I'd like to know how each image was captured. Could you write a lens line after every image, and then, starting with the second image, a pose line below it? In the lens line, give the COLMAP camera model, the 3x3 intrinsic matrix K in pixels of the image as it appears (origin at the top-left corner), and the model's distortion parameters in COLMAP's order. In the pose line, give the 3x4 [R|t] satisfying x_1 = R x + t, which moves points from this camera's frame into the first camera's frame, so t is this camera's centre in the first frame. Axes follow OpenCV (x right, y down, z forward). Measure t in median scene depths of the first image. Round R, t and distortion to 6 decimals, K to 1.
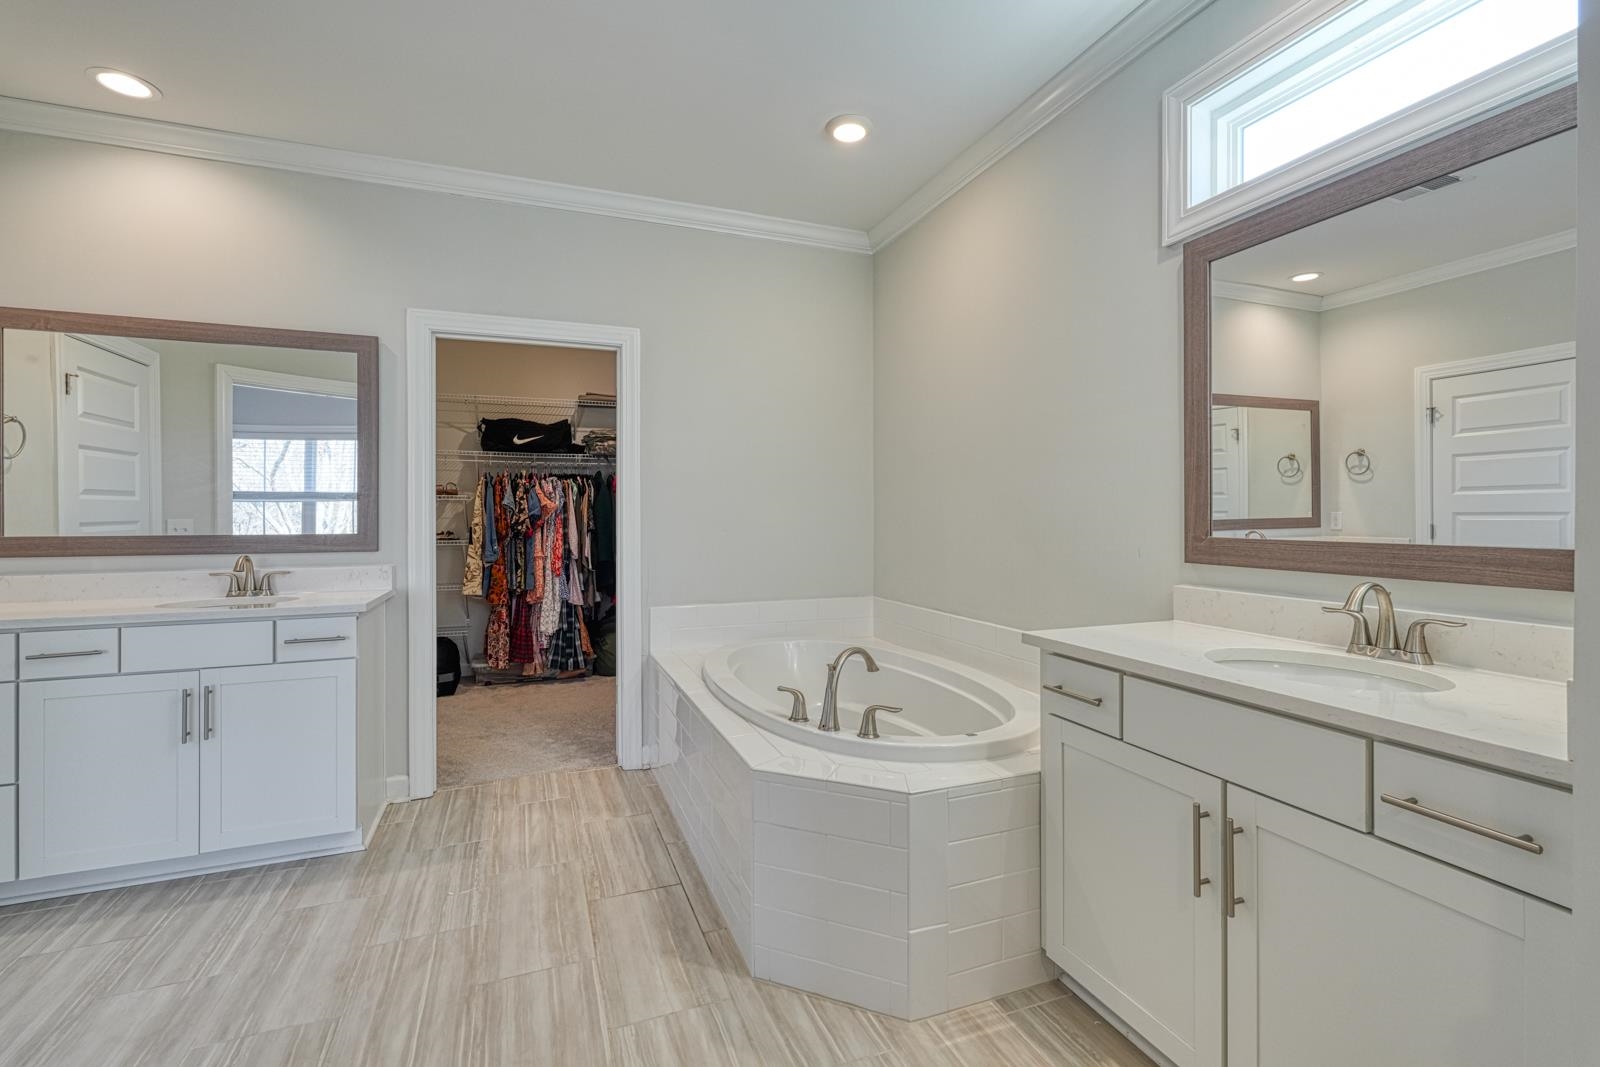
lens RADIAL K [[707.2, 0, 800.5], [0, 707.2, 515.7], [0, 0, 1]] dist [-0.001609, -0.000071]
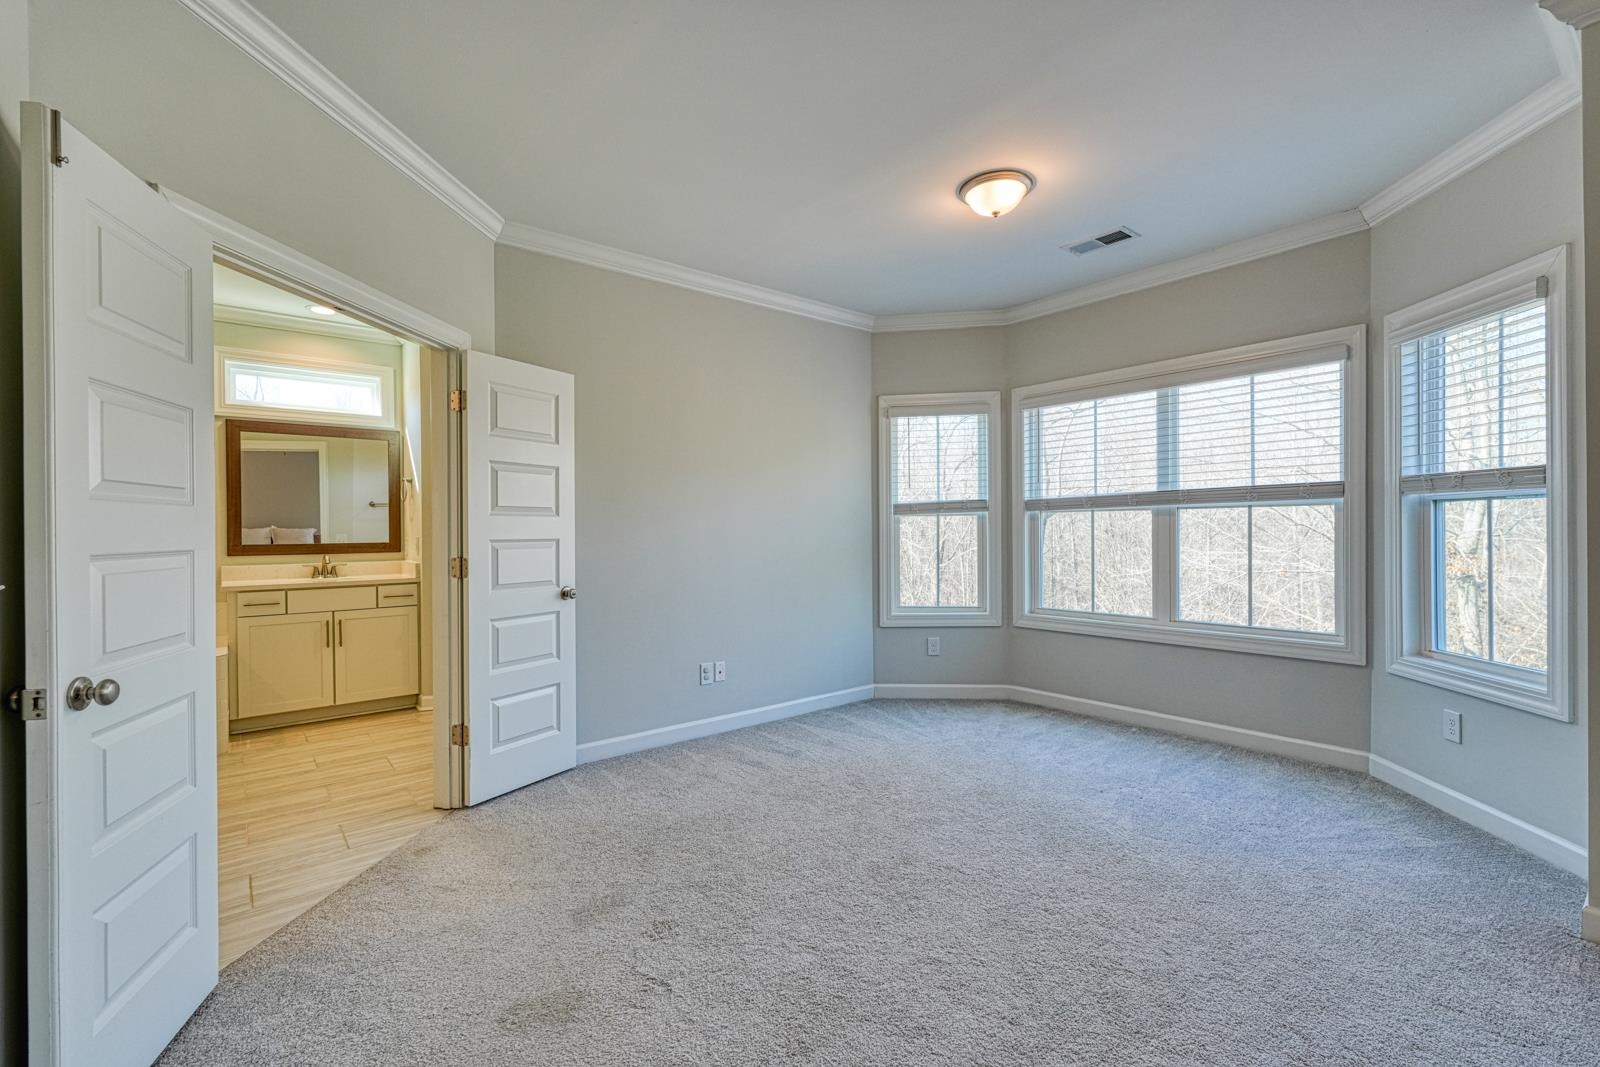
lens RADIAL K [[708.2, 0, 806.4], [0, 708.2, 534.2], [0, 0, 1]] dist [0.000499, -0.000137]
pose [[-0.306818, 0.000827, 0.951768, -1.665257], [0.013770, 0.999899, 0.003570, 0.009151], [-0.951668, 0.014202, -0.306799, -0.069473]]
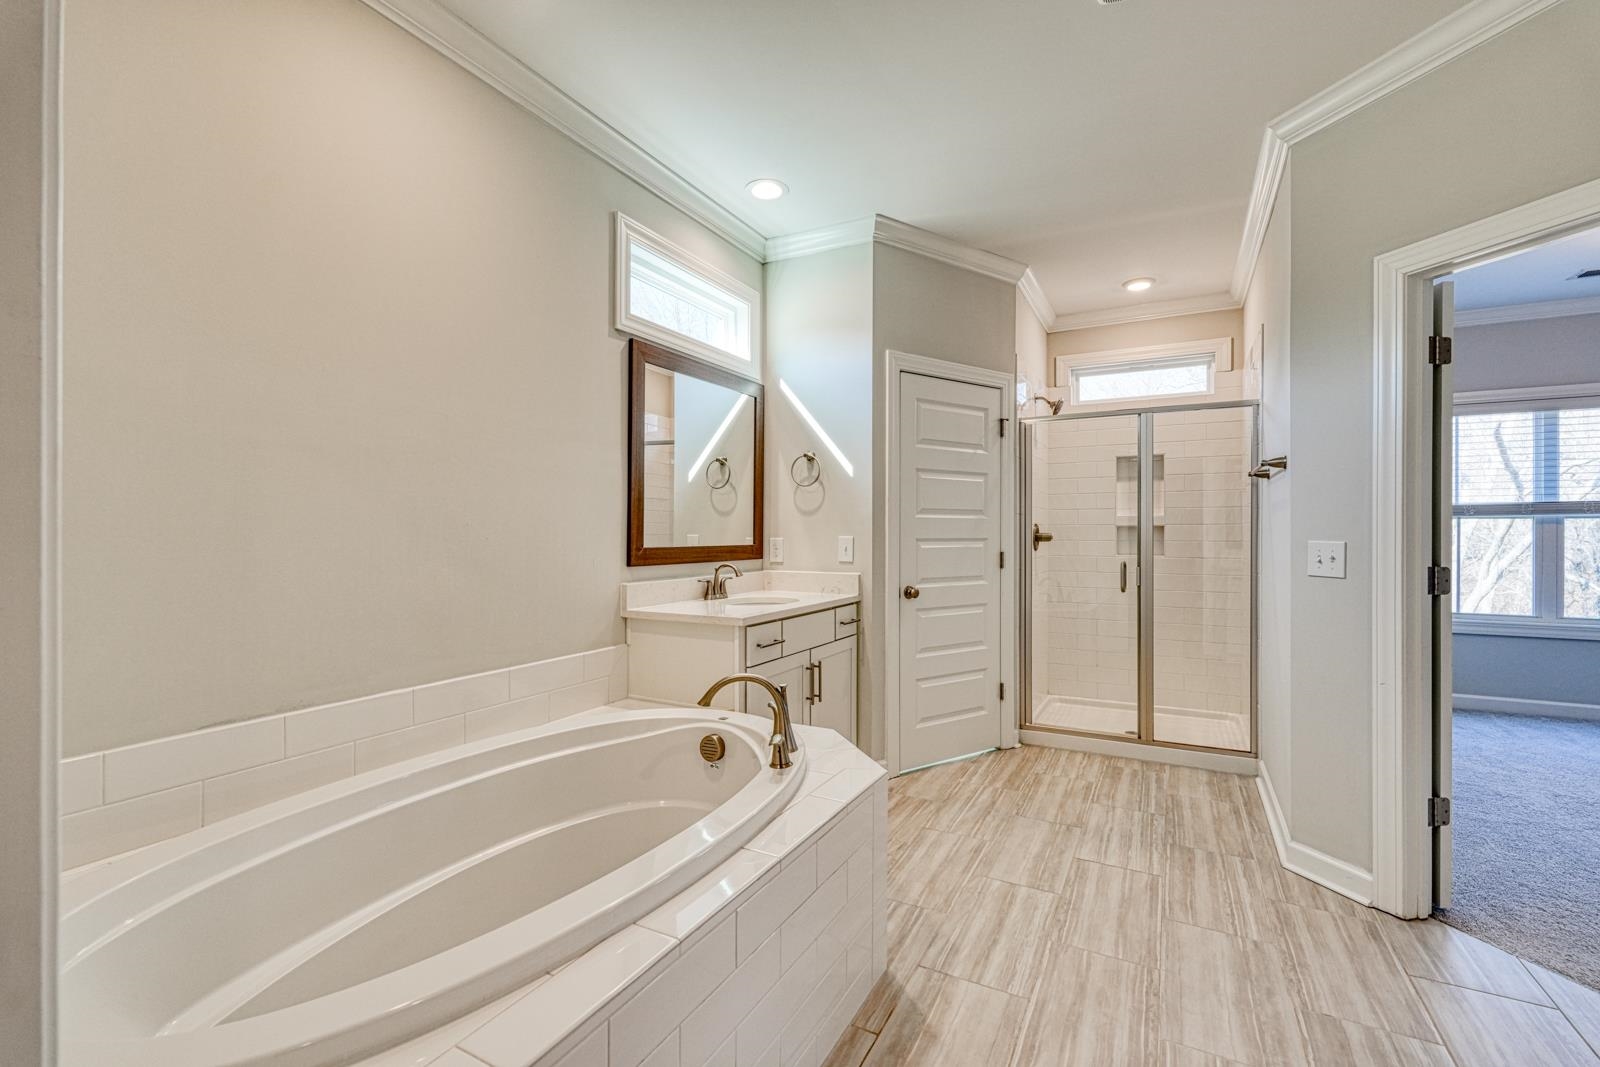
lens RADIAL K [[702.3, 0, 802.3], [0, 702.3, 532.3], [0, 0, 1]] dist [-0.000510, -0.000033]
pose [[-0.652686, 0.003195, 0.757622, -0.536188], [0.002997, 0.999994, -0.001636, 0.001586], [-0.757623, 0.001203, -0.652691, 1.219414]]
